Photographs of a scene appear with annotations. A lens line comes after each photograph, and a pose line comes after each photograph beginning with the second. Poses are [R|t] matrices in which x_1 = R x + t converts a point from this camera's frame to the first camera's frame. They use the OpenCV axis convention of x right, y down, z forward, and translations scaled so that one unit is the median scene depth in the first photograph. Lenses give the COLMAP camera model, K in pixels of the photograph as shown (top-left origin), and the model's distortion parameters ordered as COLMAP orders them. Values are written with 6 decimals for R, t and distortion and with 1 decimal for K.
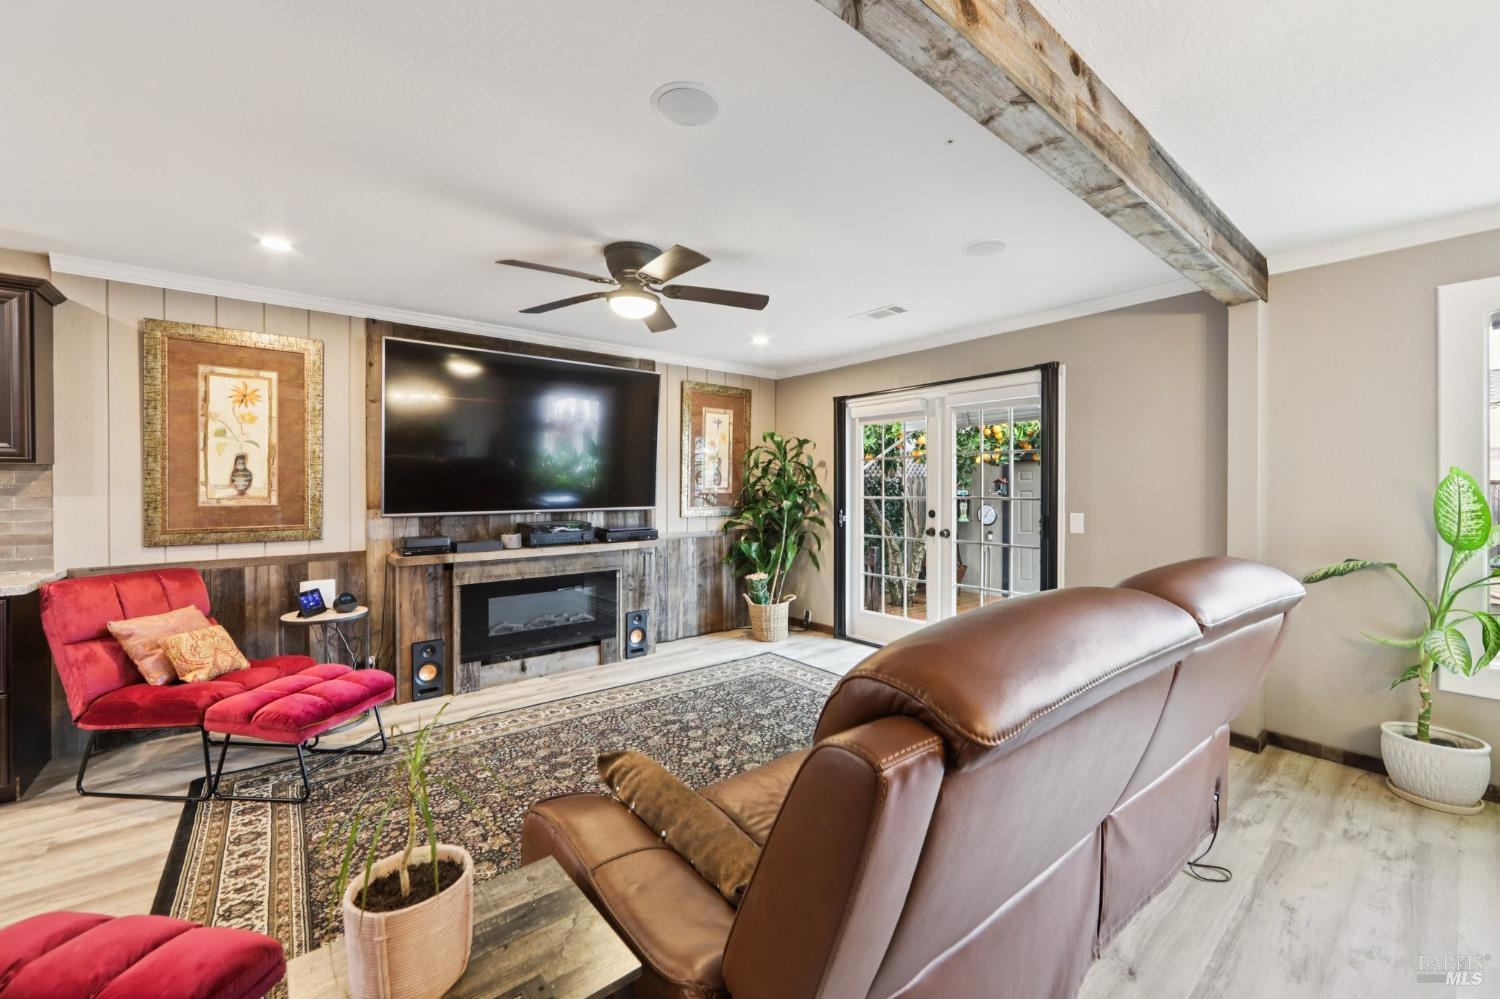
lens RADIAL K [[598.0, 0, 761.7], [0, 598.0, 486.7], [0, 0, 1]] dist [-0.010005, 0.000710]
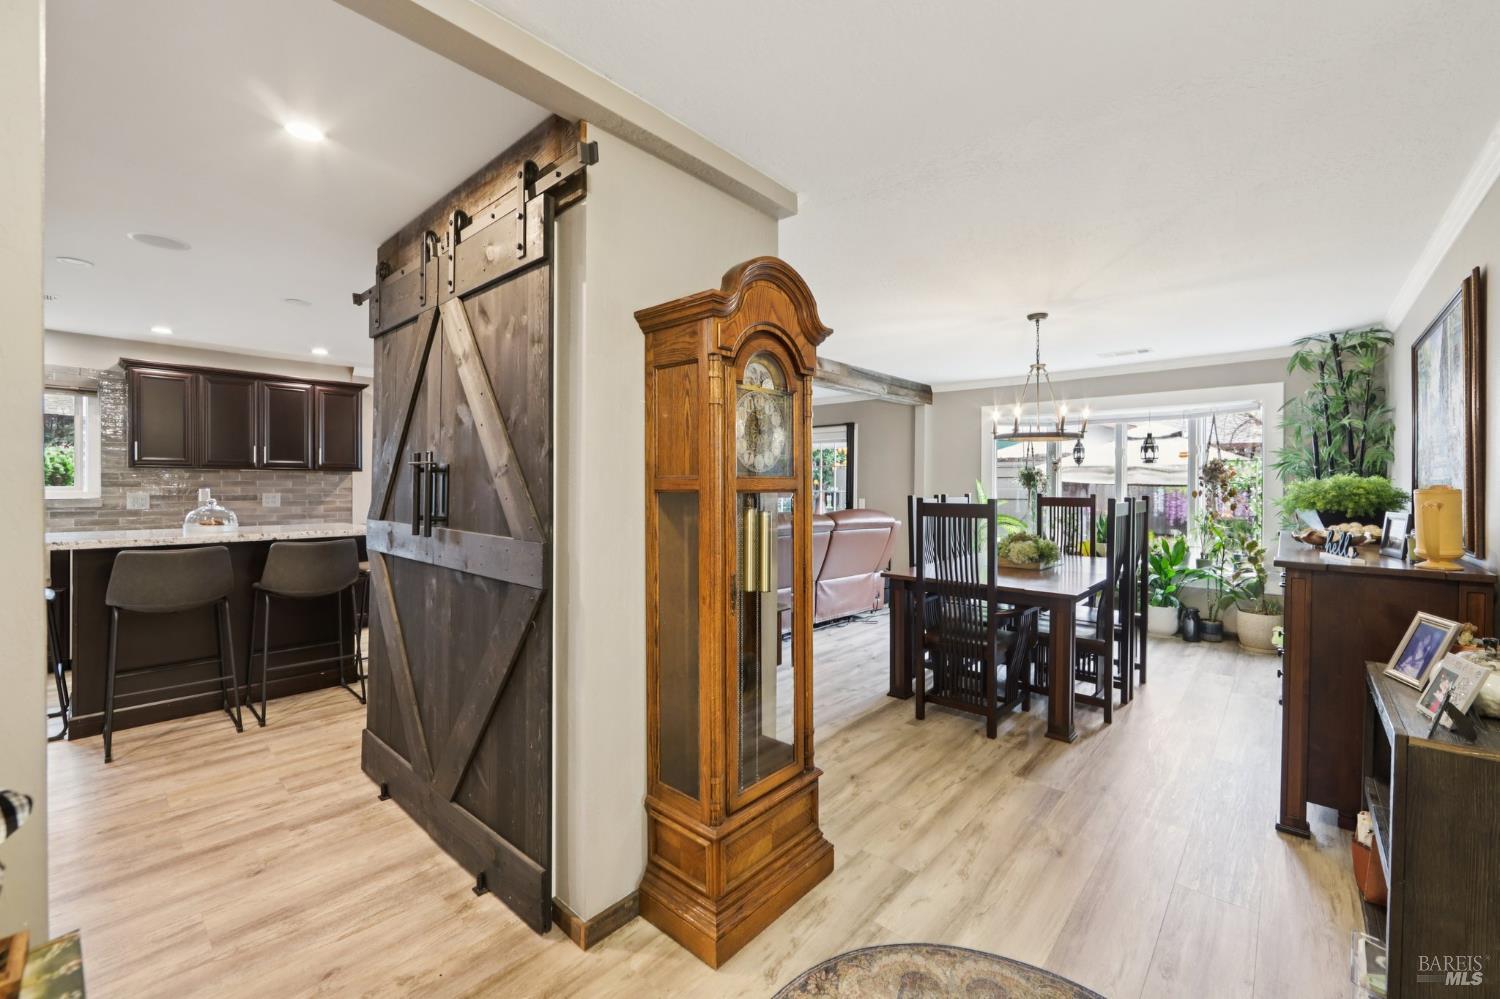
lens RADIAL K [[608.5, 0, 762.3], [0, 608.5, 488.6], [0, 0, 1]] dist [-0.007085, 0.000166]
pose [[0.986749, 0.005160, 0.162173, -0.132517], [-0.006577, 0.999945, 0.008200, -0.003829], [-0.162122, -0.009158, 0.986728, -0.960315]]
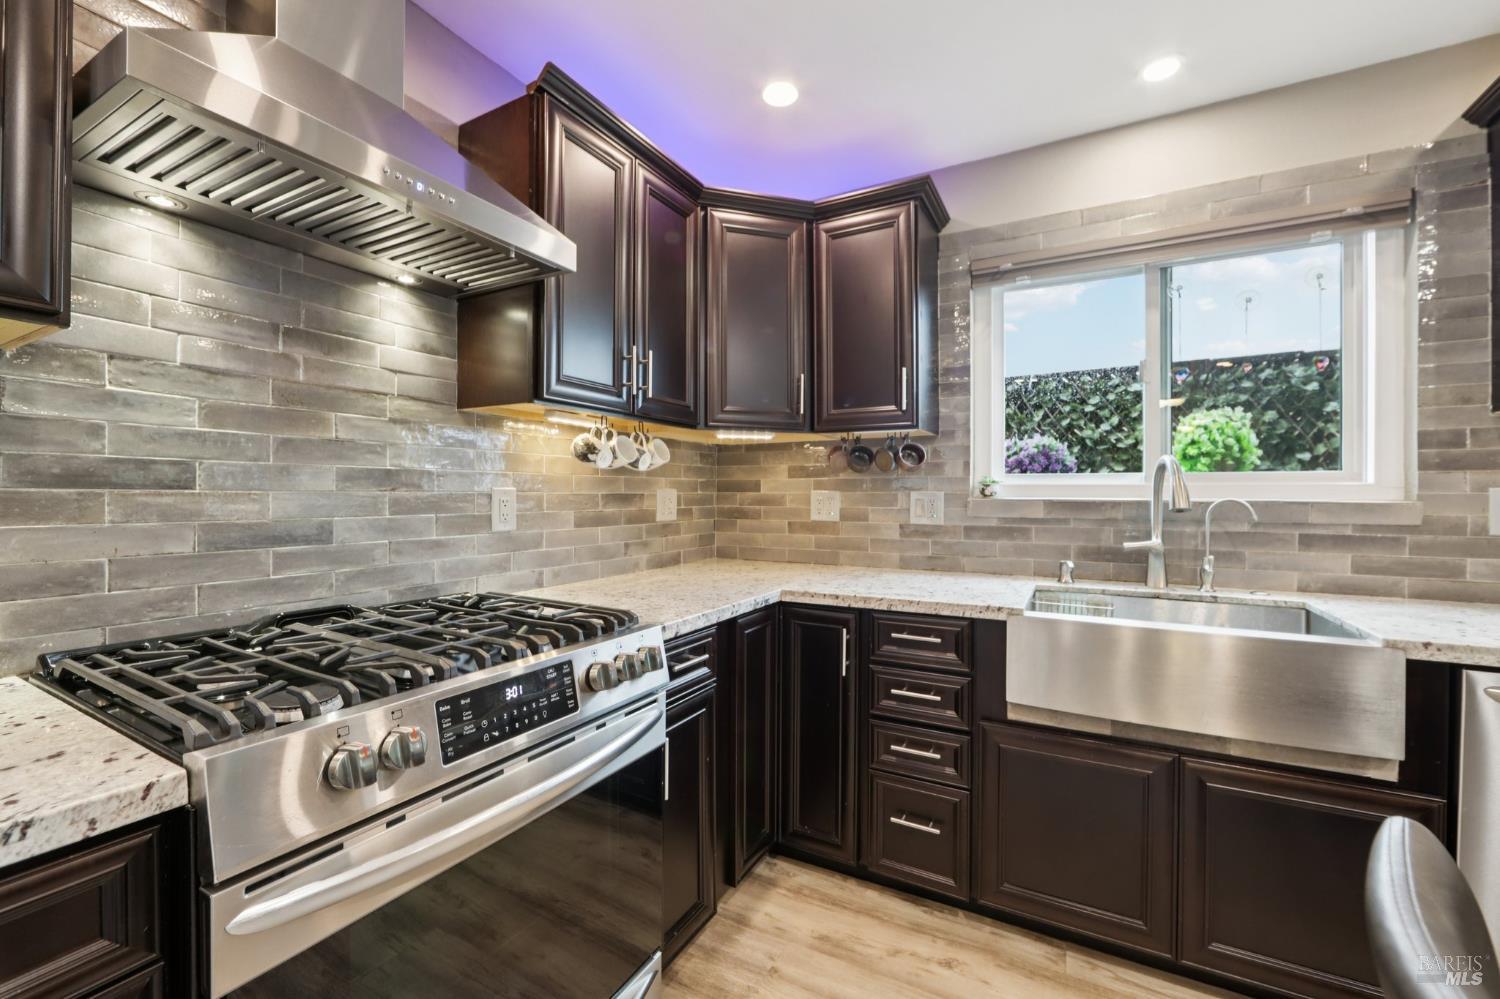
lens RADIAL K [[608.5, 0, 762.3], [0, 608.5, 488.6], [0, 0, 1]] dist [-0.007085, 0.000166]
pose [[0.375425, -0.007033, -0.926826, -1.040695], [-0.000215, 0.999971, -0.007675, 0.029031], [0.926853, 0.003080, 0.375413, -0.134746]]
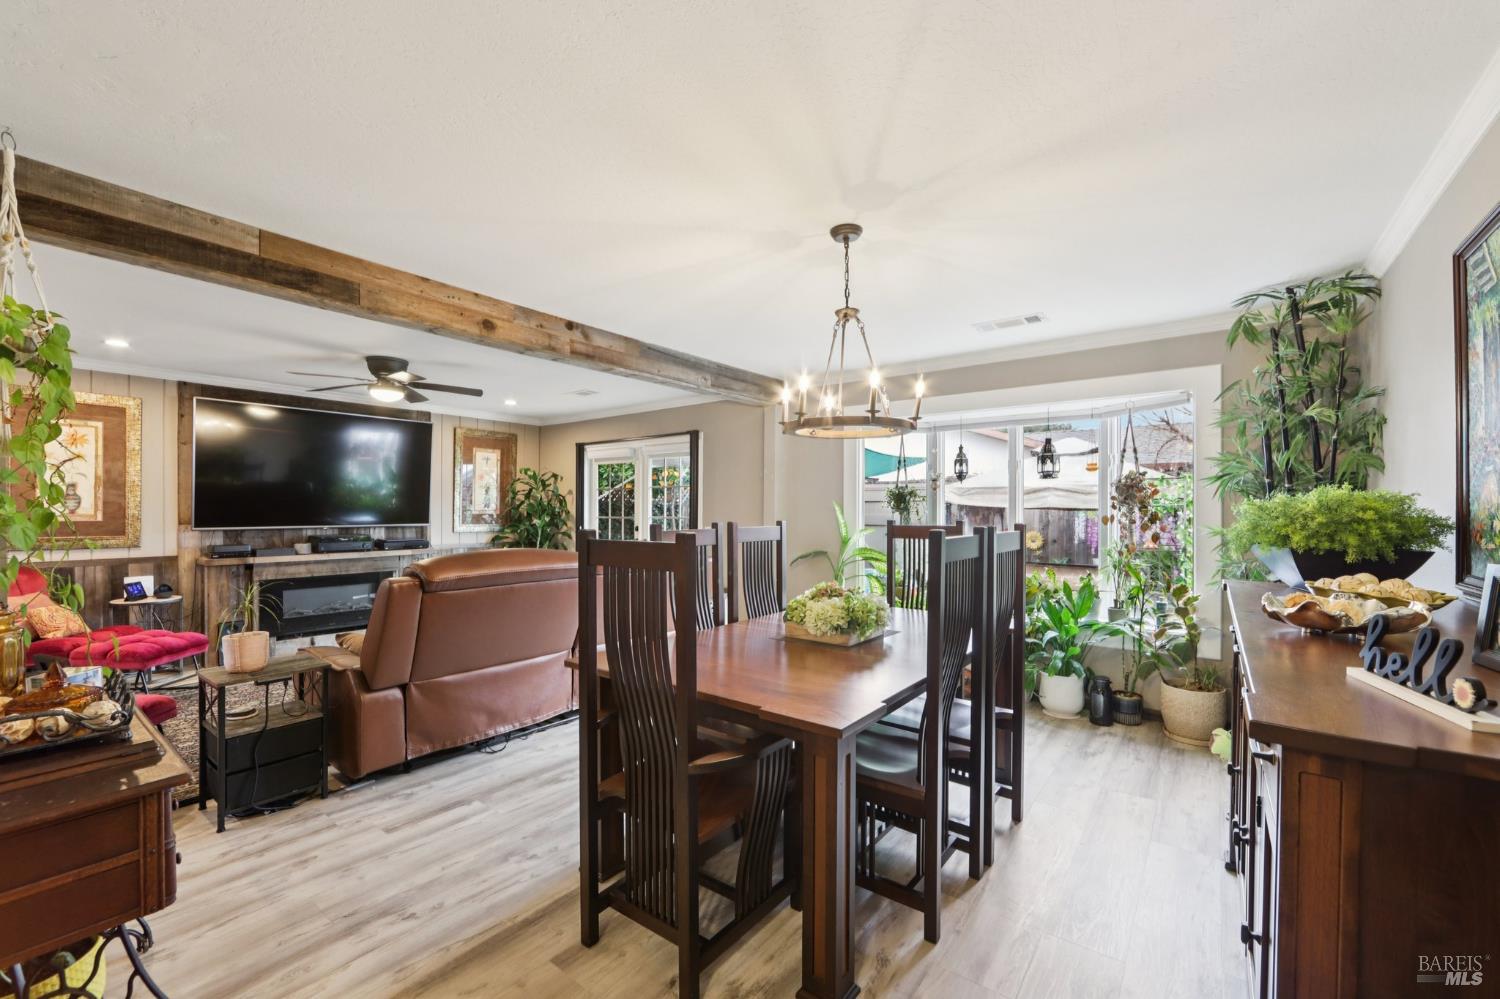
lens RADIAL K [[602.3, 0, 753.2], [0, 602.3, 511.3], [0, 0, 1]] dist [-0.008802, 0.000418]
pose [[0.974531, 0.003602, 0.224226, 0.286434], [-0.004337, 0.999987, 0.002789, -0.000938], [-0.224213, -0.003690, 0.974533, -0.583788]]
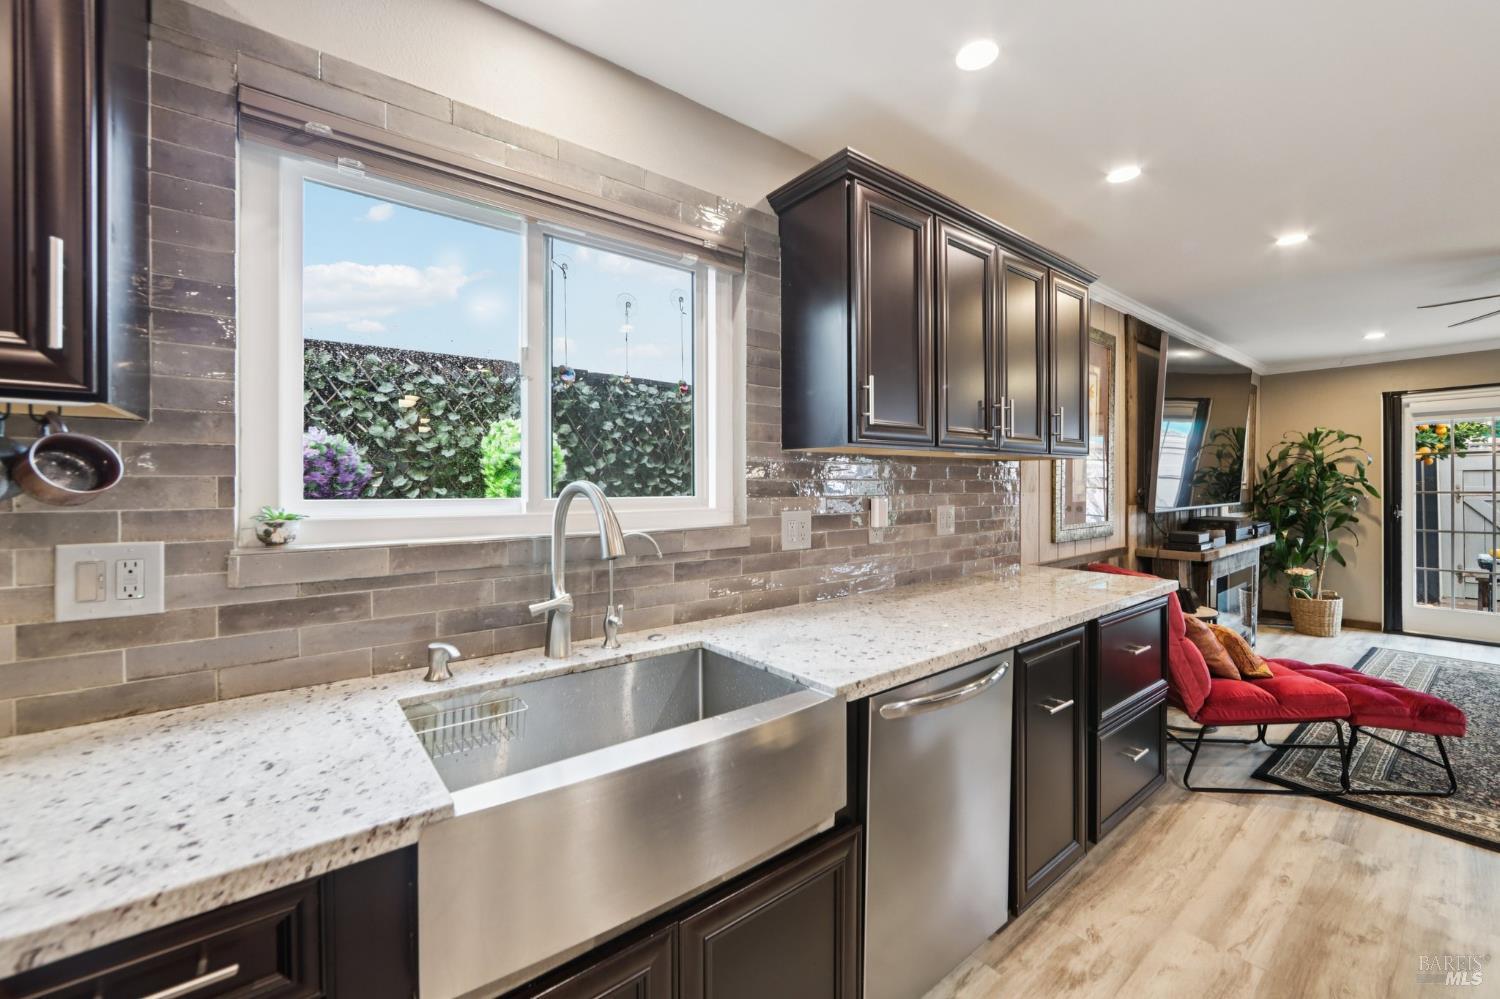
lens RADIAL K [[598.0, 0, 761.7], [0, 598.0, 486.7], [0, 0, 1]] dist [-0.010005, 0.000710]
pose [[0.999851, -0.002481, -0.017055, -1.252474], [0.002559, 0.999986, 0.004562, 0.000982], [0.017044, -0.004605, 0.999844, -0.010431]]
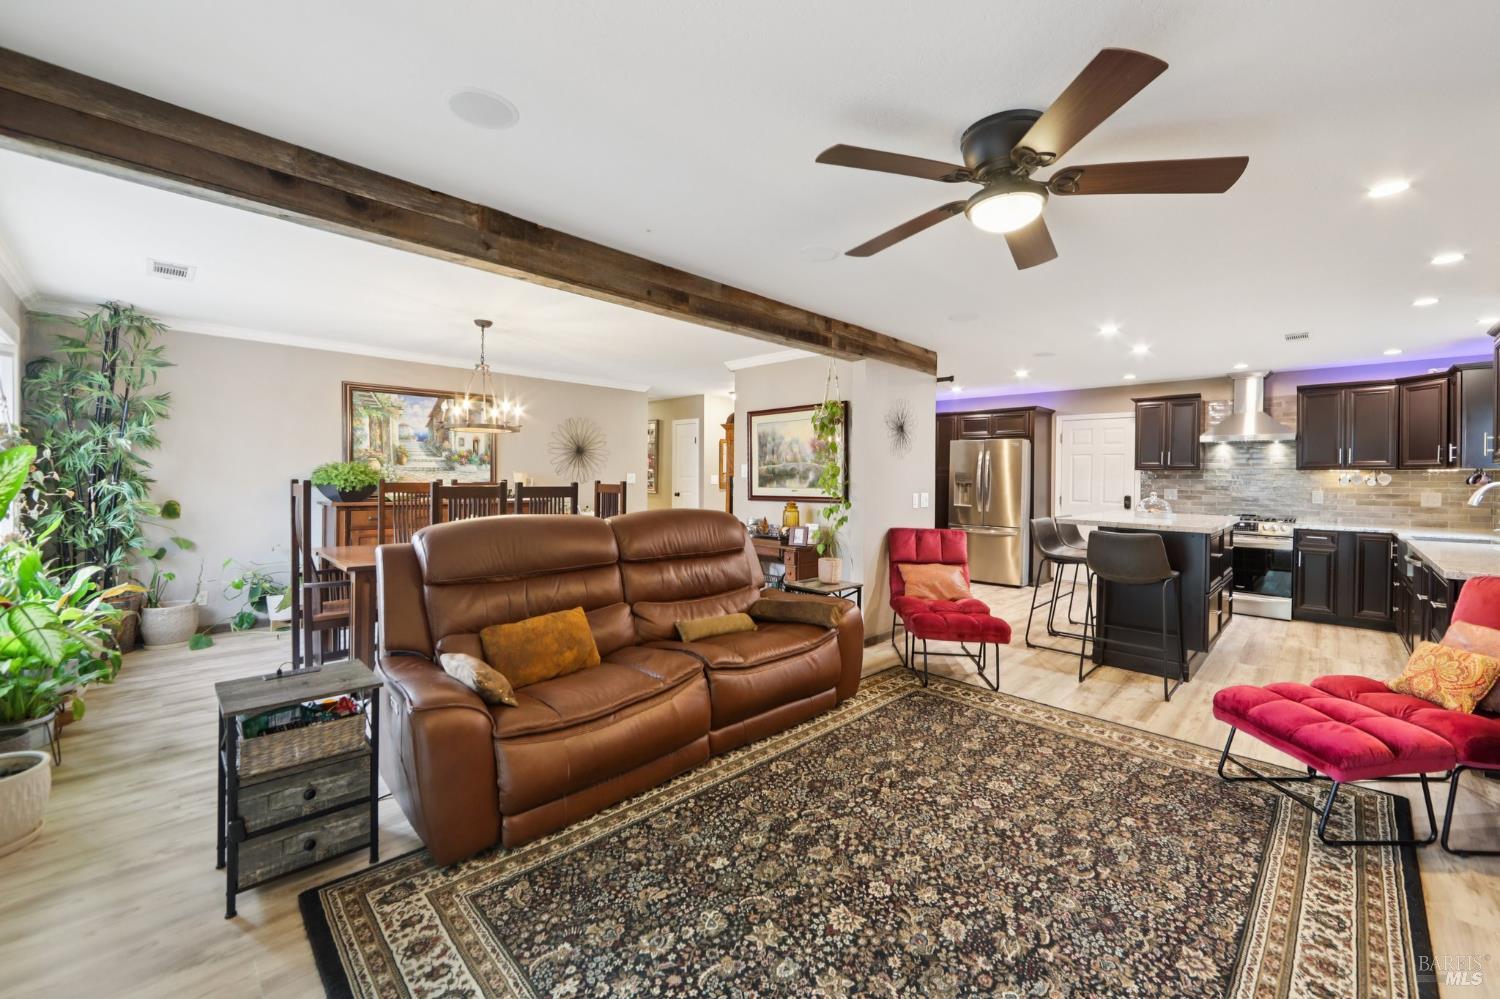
lens RADIAL K [[597.4, 0, 761.0], [0, 597.4, 498.6], [0, 0, 1]] dist [-0.009517, 0.000604]
pose [[-0.993826, -0.005687, -0.110802, 0.104840], [-0.009621, 0.999341, 0.035003, 0.003305], [0.110530, 0.035853, -0.993226, 1.263215]]
